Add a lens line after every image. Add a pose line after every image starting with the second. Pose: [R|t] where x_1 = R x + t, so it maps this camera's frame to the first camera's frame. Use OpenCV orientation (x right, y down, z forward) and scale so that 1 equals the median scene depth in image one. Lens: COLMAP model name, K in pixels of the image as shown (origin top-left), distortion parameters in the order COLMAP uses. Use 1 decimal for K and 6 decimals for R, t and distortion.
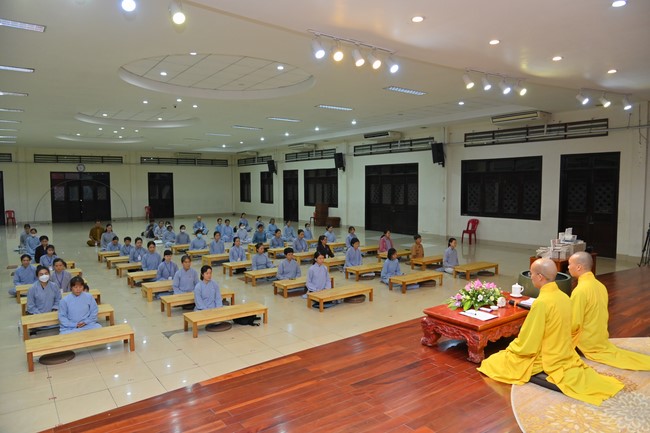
lens RADIAL K [[439.4, 0, 329.1], [0, 439.4, 219.3], [0, 0, 1]] dist [-0.027053, 0.004316]
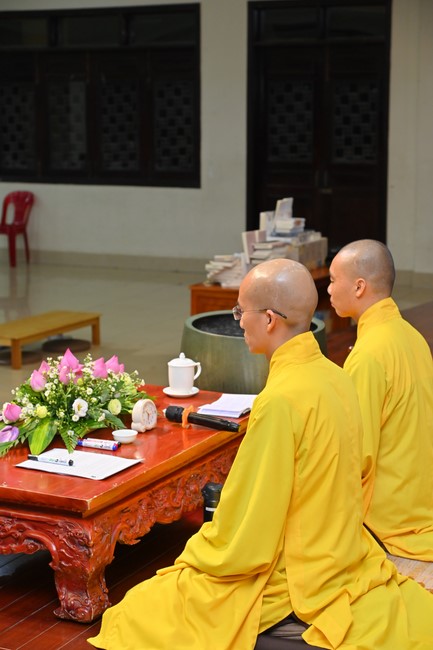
lens RADIAL K [[1339.2, 0, 213.2], [0, 1339.2, 327.1], [0, 0, 1]] dist [0.007738, 0.000000]
pose [[0.894551, -0.073853, 0.440823, 0.021394], [0.030962, 0.994125, 0.103719, 0.029673], [-0.445892, -0.079133, 0.891582, 0.132904]]
